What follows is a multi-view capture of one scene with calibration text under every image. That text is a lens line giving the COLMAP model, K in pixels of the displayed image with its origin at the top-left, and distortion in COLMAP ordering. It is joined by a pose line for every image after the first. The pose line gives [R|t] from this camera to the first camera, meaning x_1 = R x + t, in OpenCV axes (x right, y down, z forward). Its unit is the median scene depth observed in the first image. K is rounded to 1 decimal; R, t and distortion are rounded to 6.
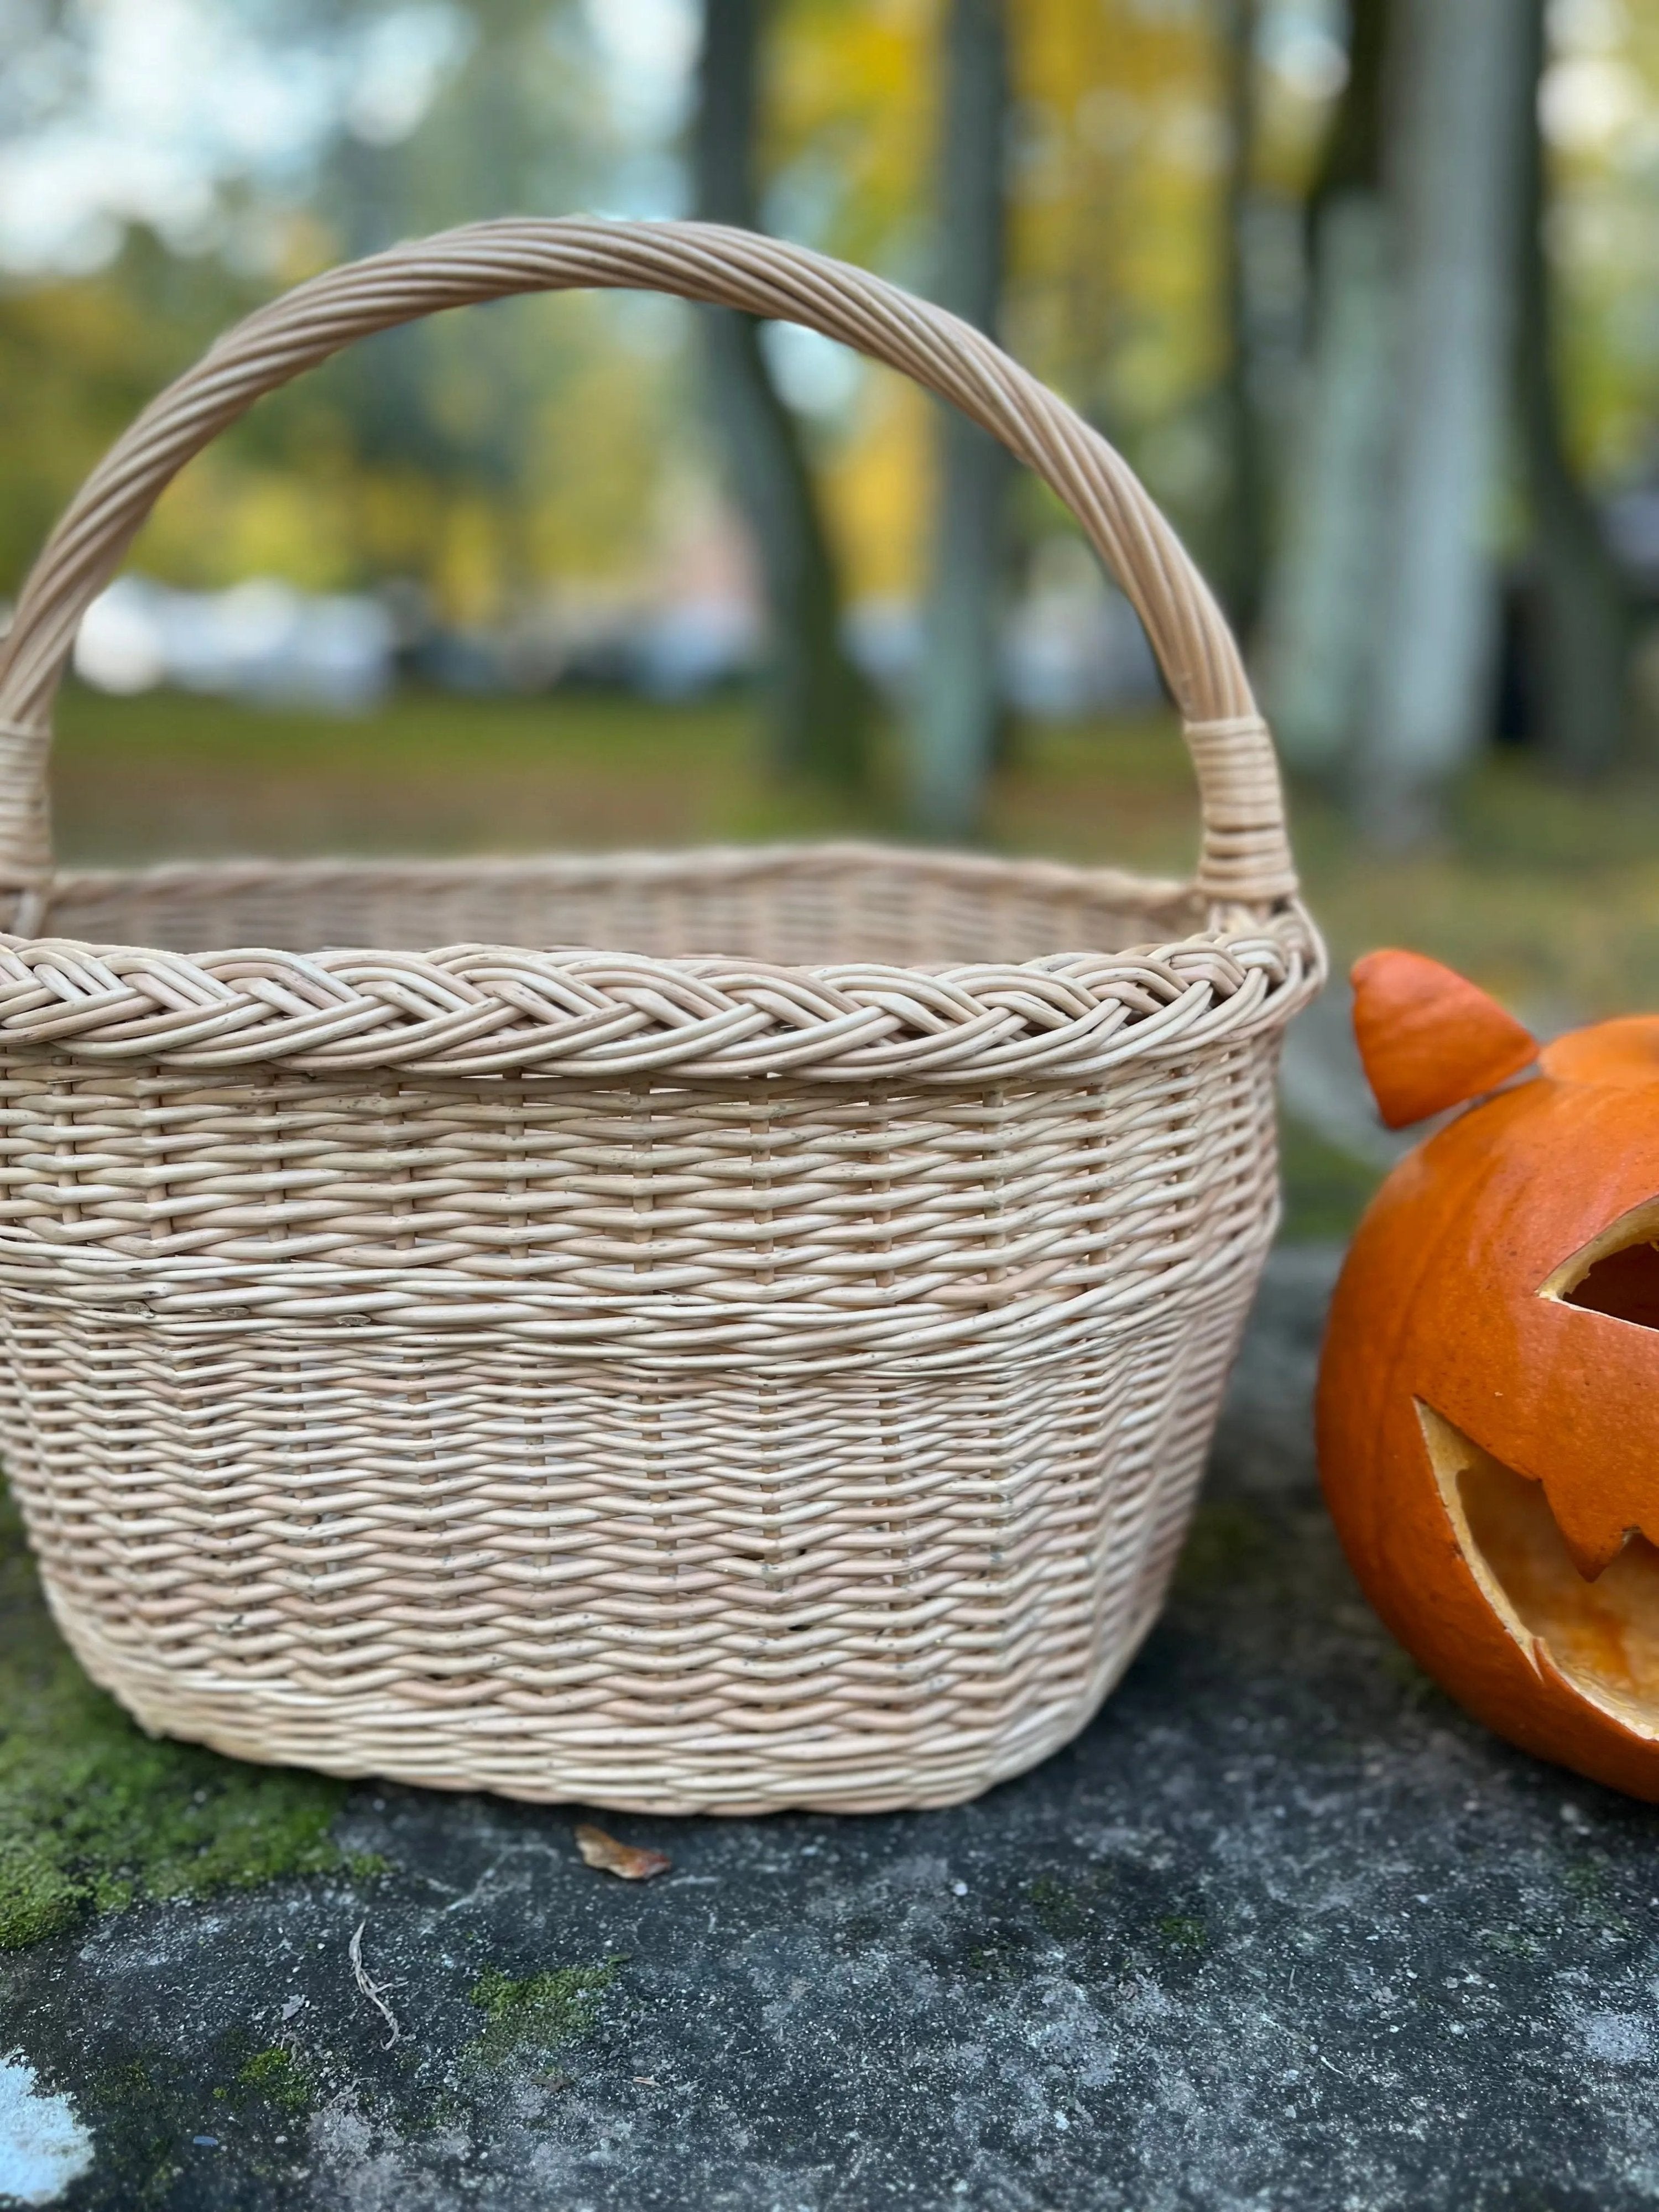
lens RADIAL K [[1657.9, 0, 833.6], [0, 1657.9, 1108.8], [0, 0, 1]] dist [0.130302, -0.196872]
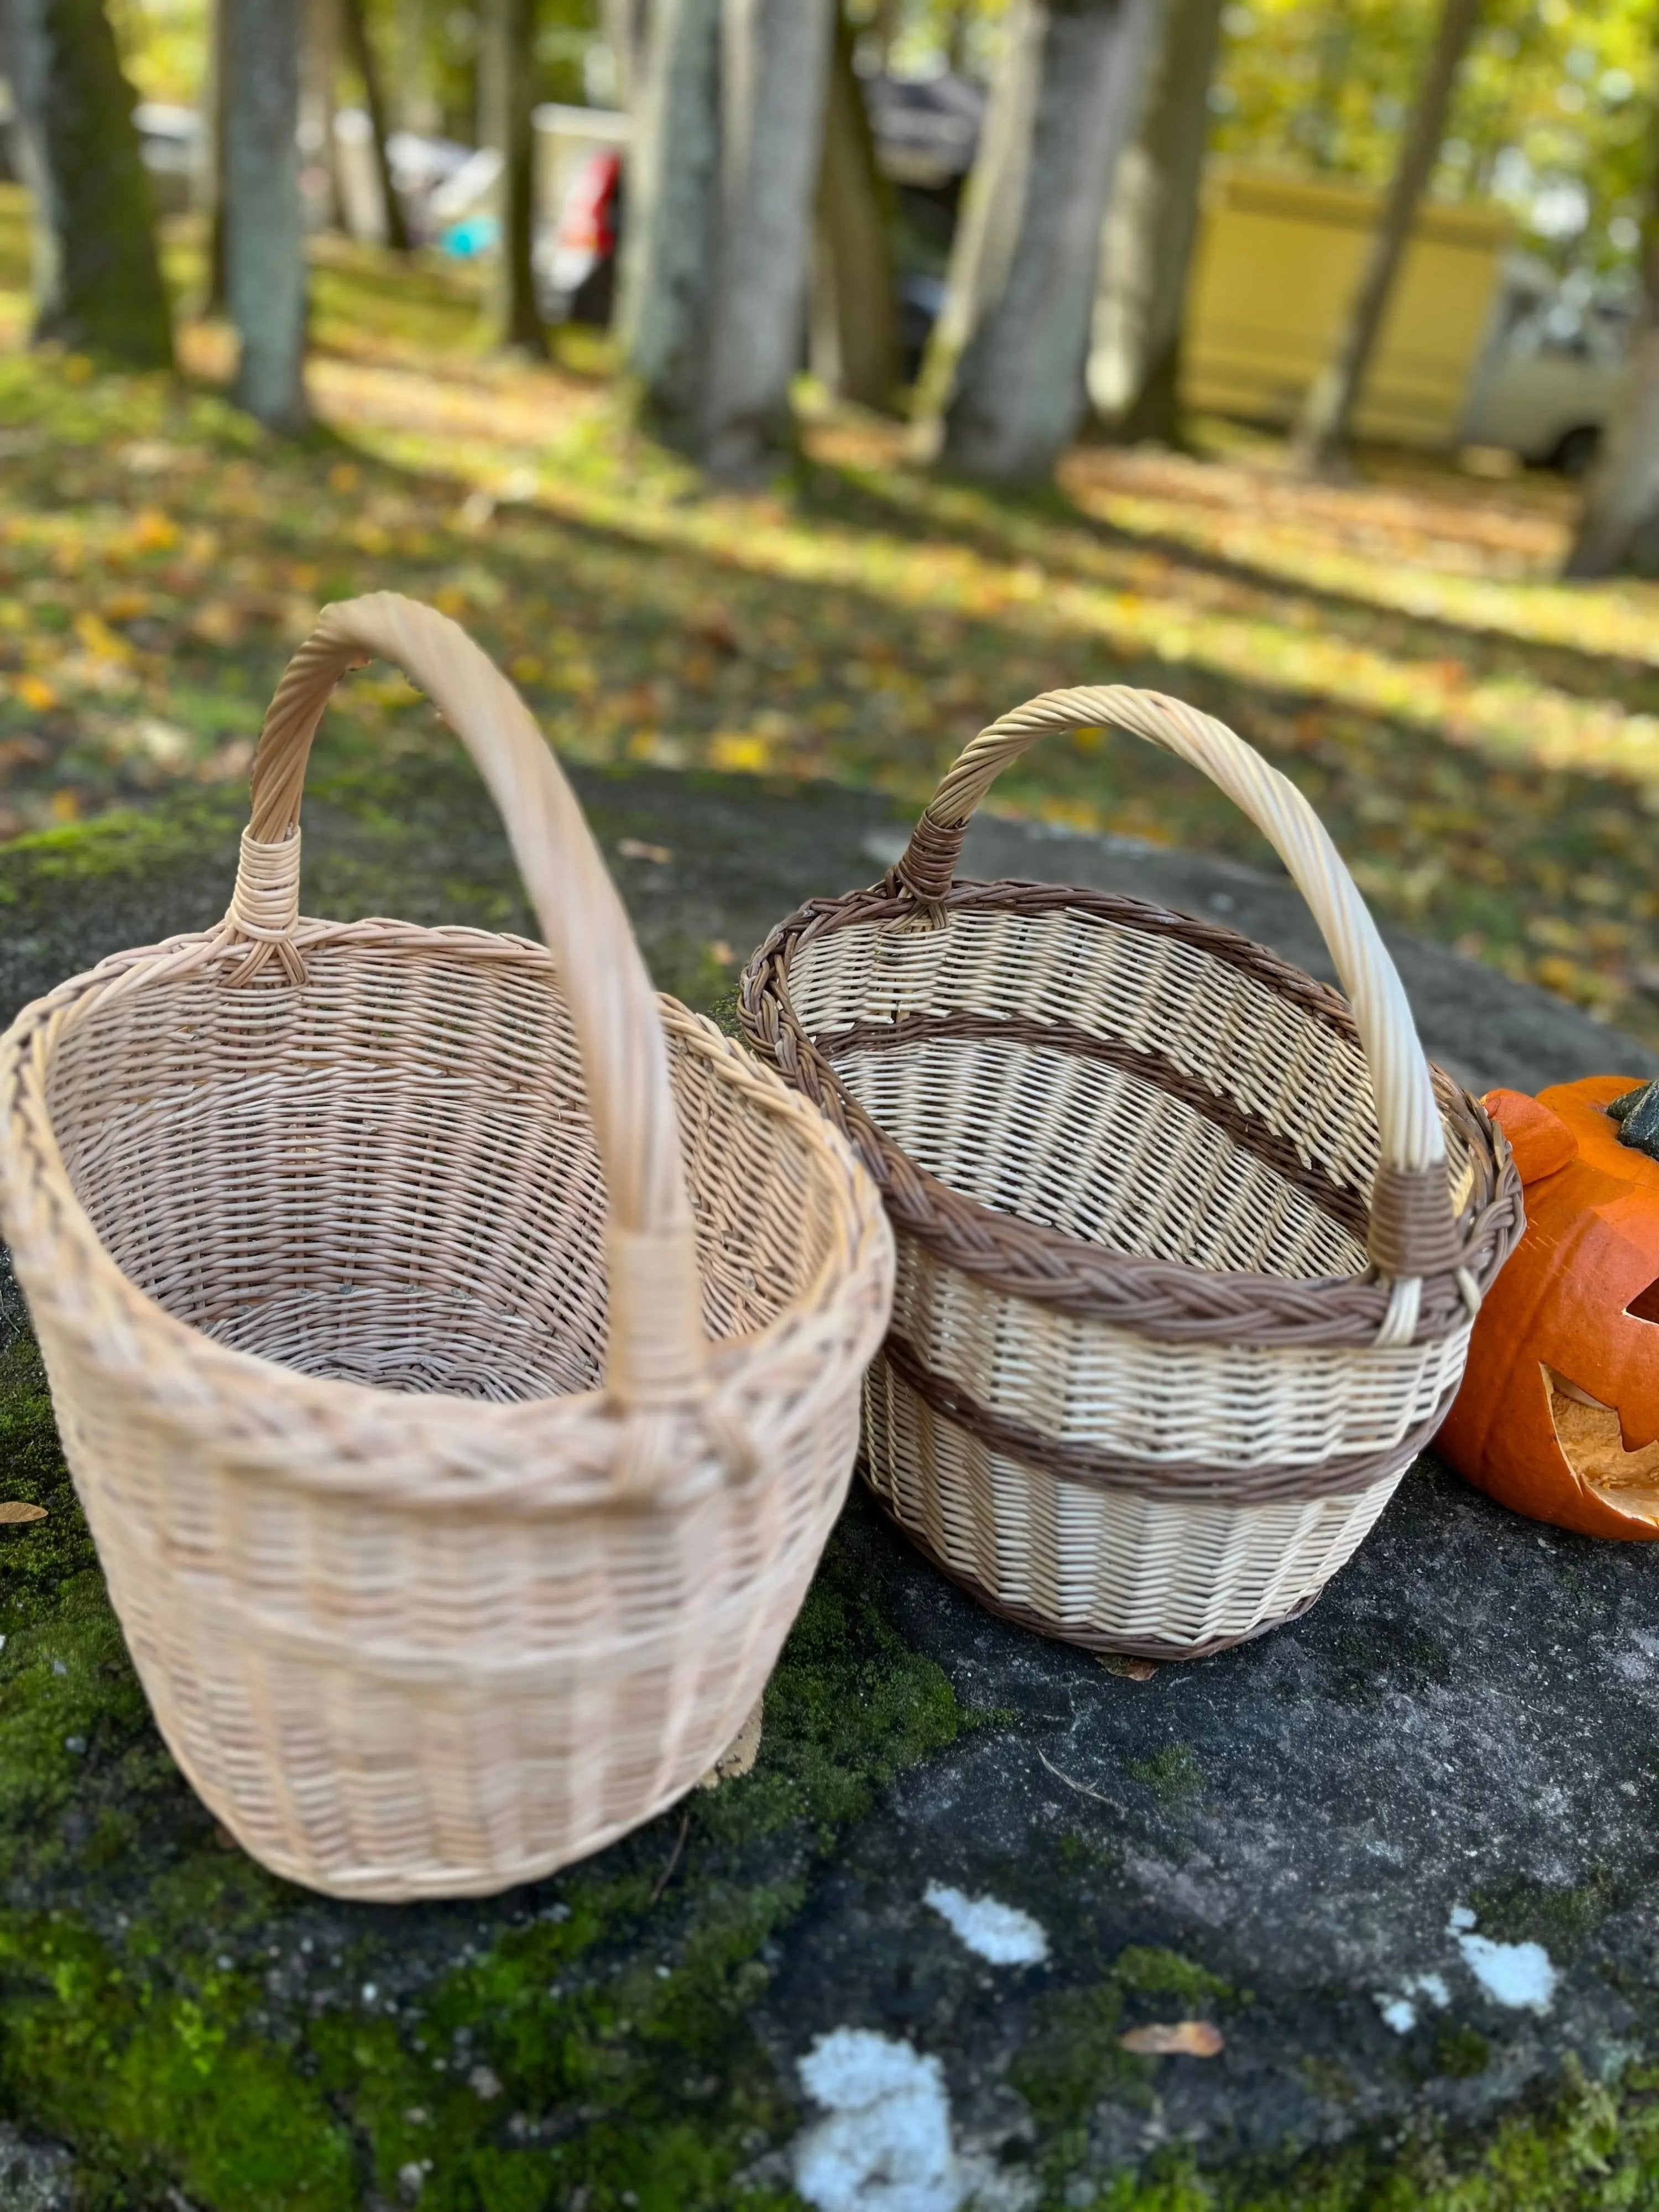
lens RADIAL K [[1659.9, 0, 829.5], [0, 1659.9, 1106.0], [0, 0, 1]] dist [0.069652, -0.107807]
pose [[0.907295, -0.079148, 0.412979, -1.098899], [-0.024753, 0.970370, 0.240353, -0.523141], [-0.419766, -0.228294, 0.878452, -0.208077]]
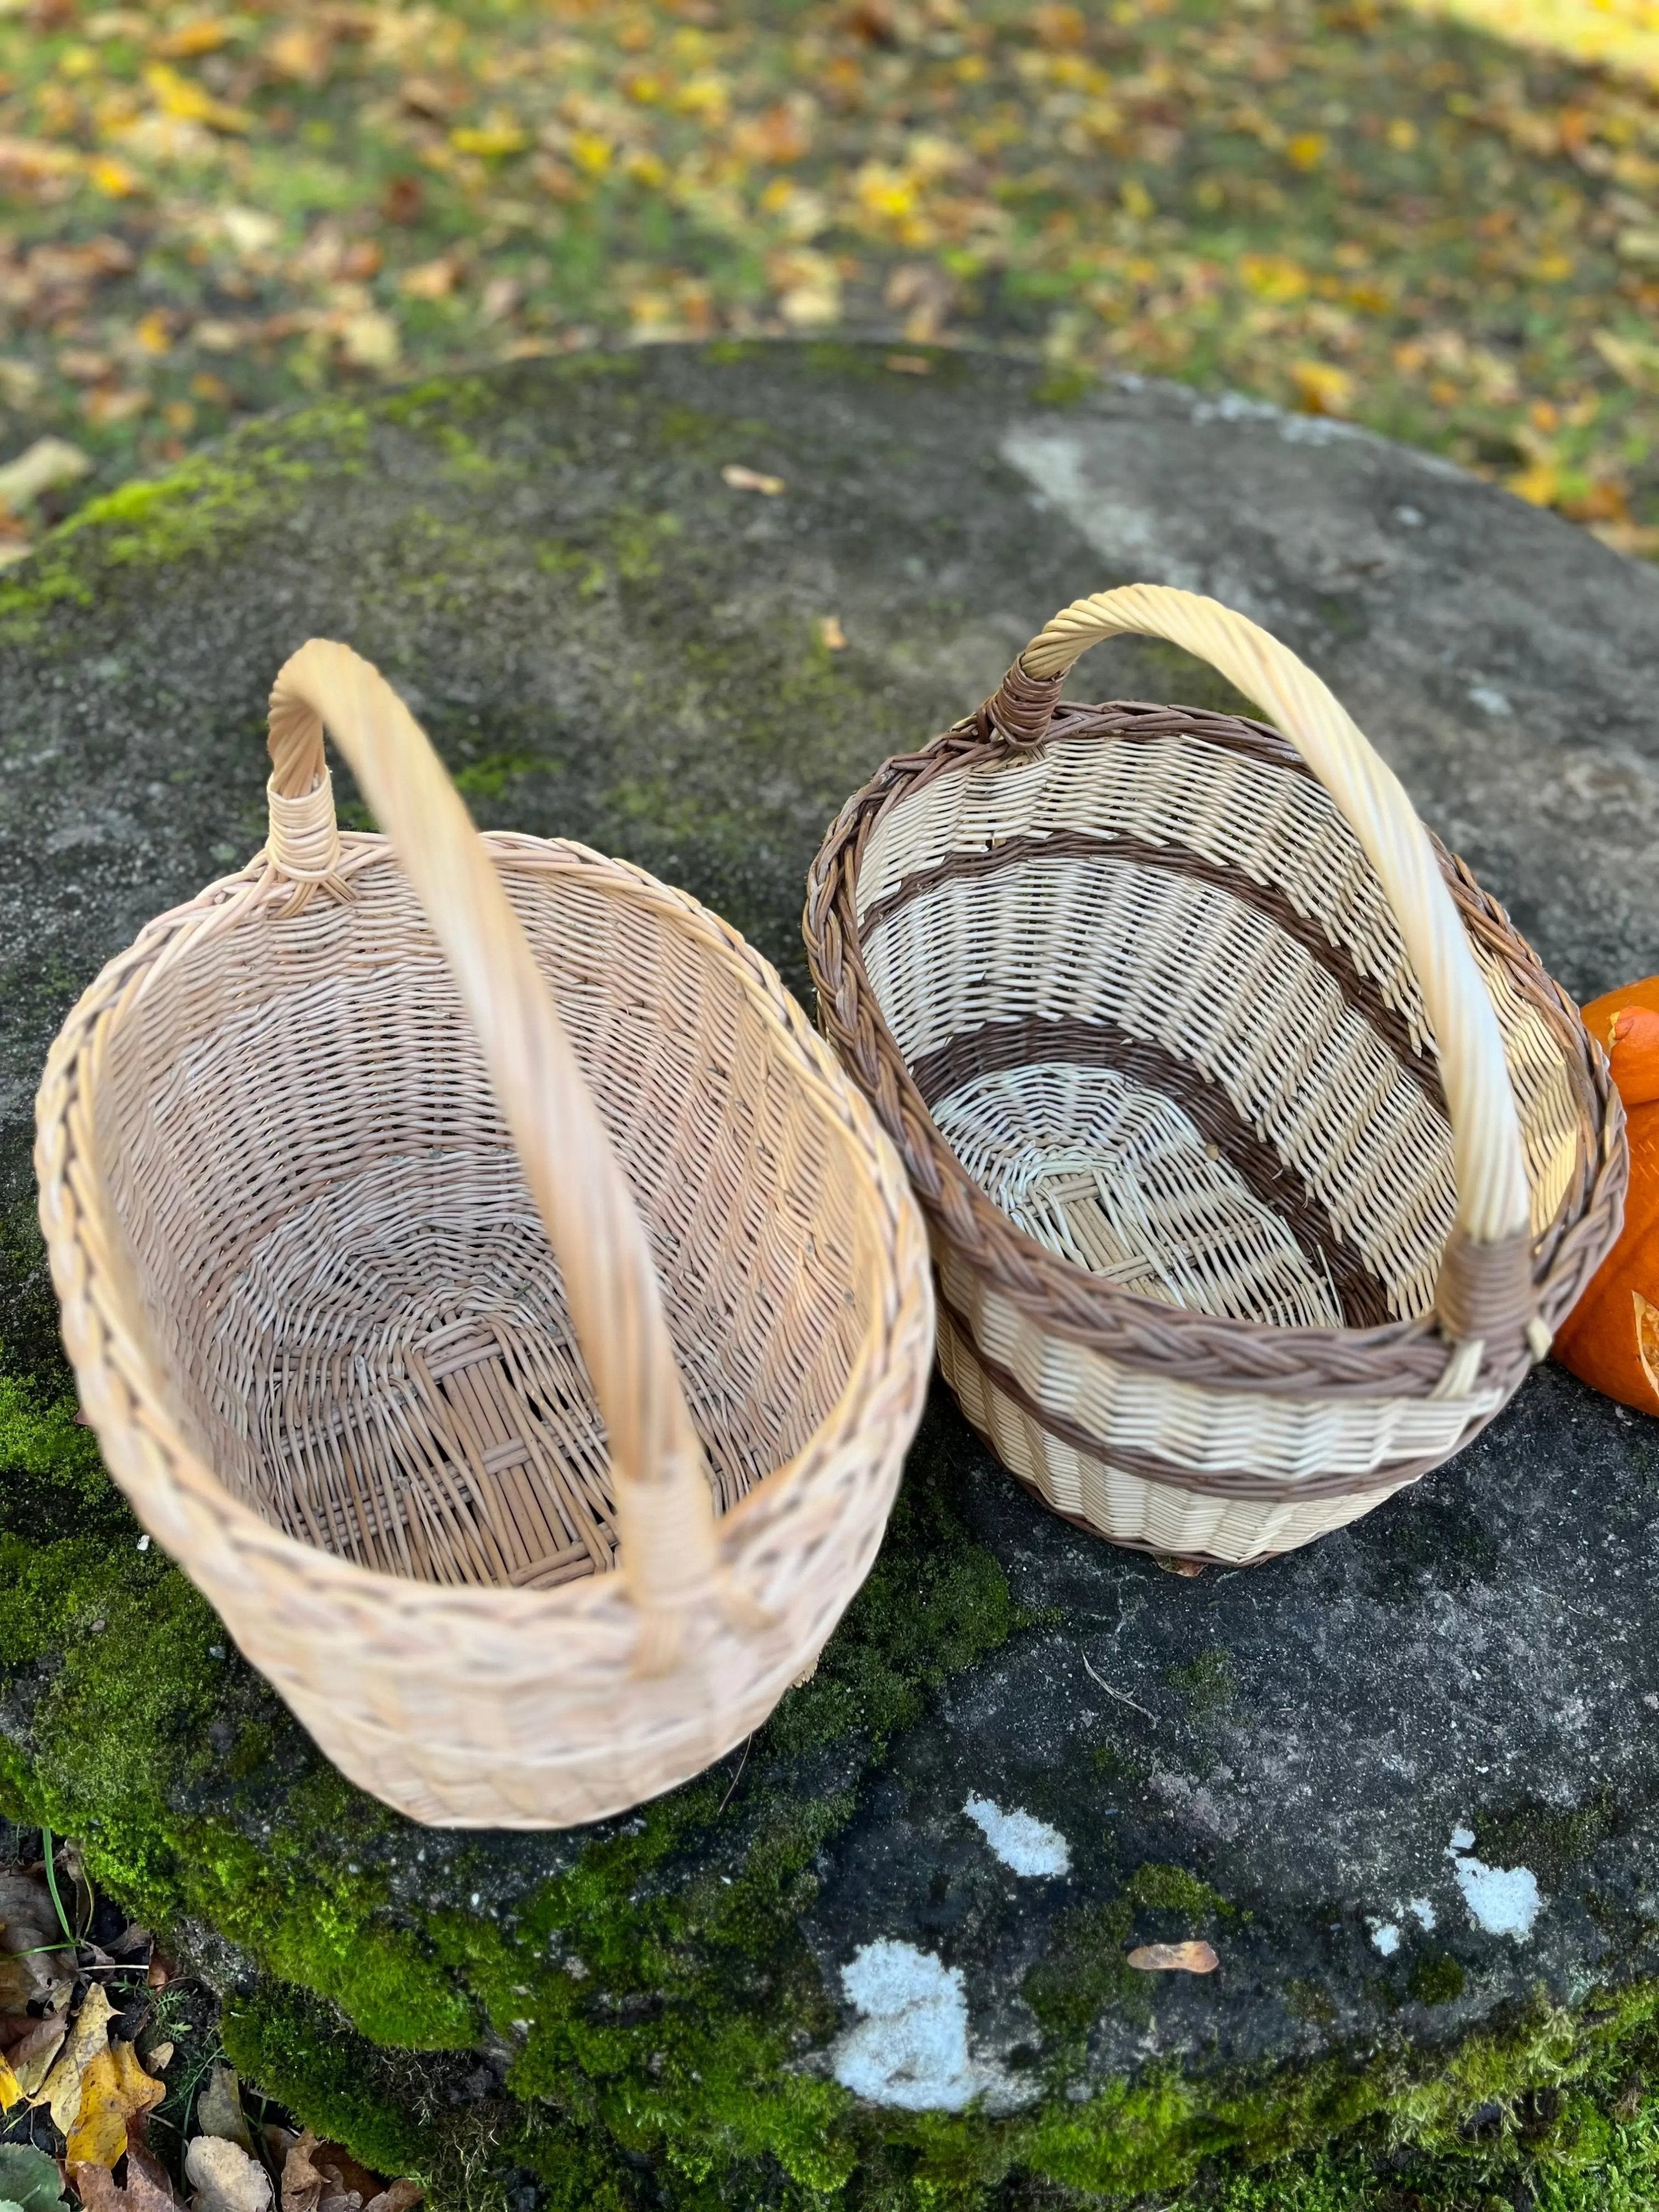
lens RADIAL K [[1673.7, 0, 835.7], [0, 1673.7, 1096.0], [0, 0, 1]] dist [0.051095, -0.074204]
pose [[0.942346, -0.192943, 0.273418, -0.902713], [0.011111, 0.834638, 0.550687, -0.999512], [-0.334457, -0.515899, 0.788661, -0.007284]]
